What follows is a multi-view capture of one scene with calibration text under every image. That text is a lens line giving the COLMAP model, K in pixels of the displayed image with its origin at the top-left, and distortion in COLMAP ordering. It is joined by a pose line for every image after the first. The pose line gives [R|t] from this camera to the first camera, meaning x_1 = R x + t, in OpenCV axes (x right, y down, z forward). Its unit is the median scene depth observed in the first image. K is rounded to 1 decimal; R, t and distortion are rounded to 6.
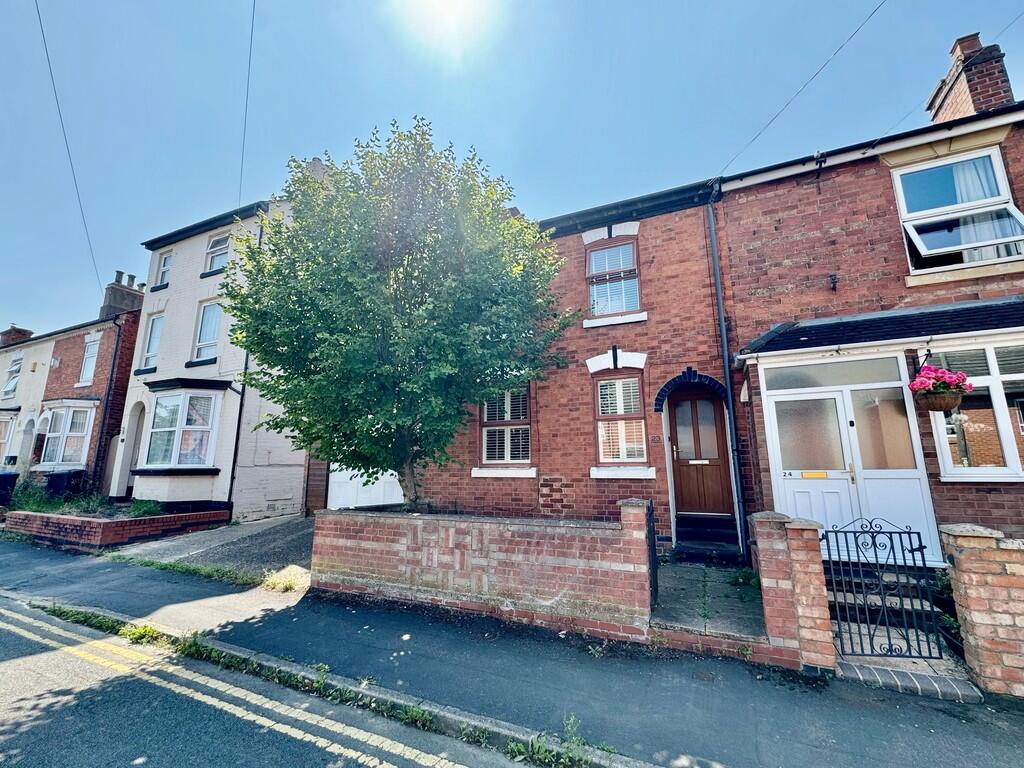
lens RADIAL K [[411.1, 0, 511.4], [0, 411.1, 386.9], [0, 0, 1]] dist [-0.004166, 0.001725]
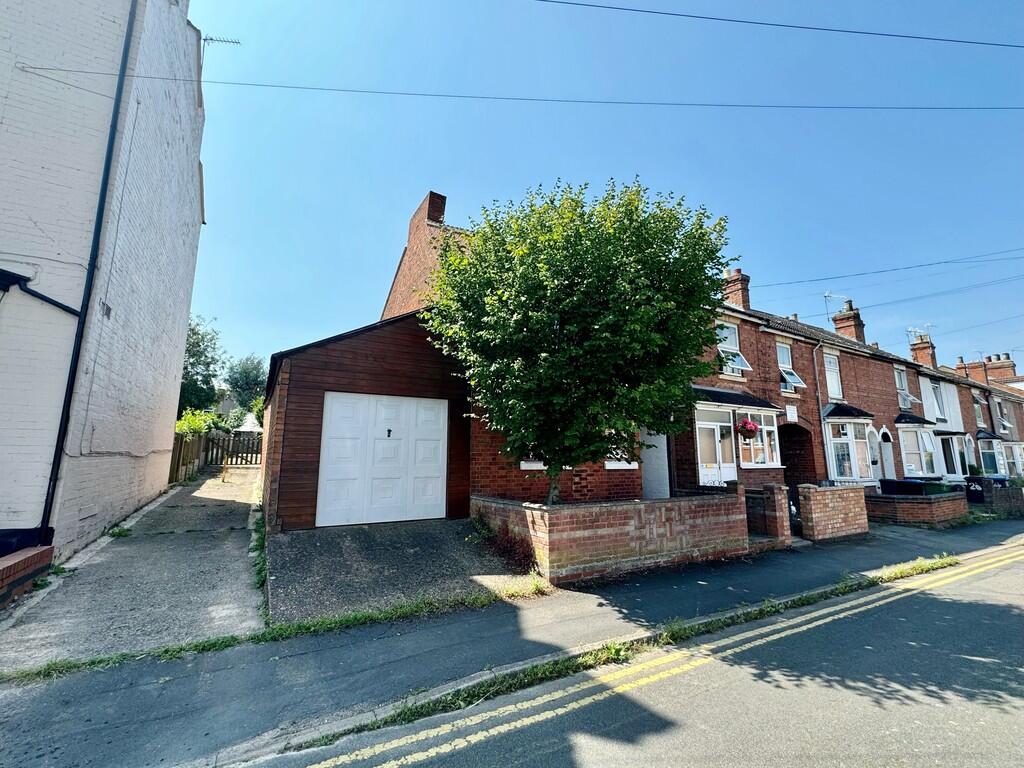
lens RADIAL K [[411.1, 0, 508.3], [0, 411.1, 386.7], [0, 0, 1]] dist [-0.004166, 0.001725]
pose [[0.610413, 0.140823, 0.779464, -1.603210], [-0.162355, 0.985419, -0.050889, 0.104221], [-0.775266, -0.095486, 0.624376, 0.598905]]
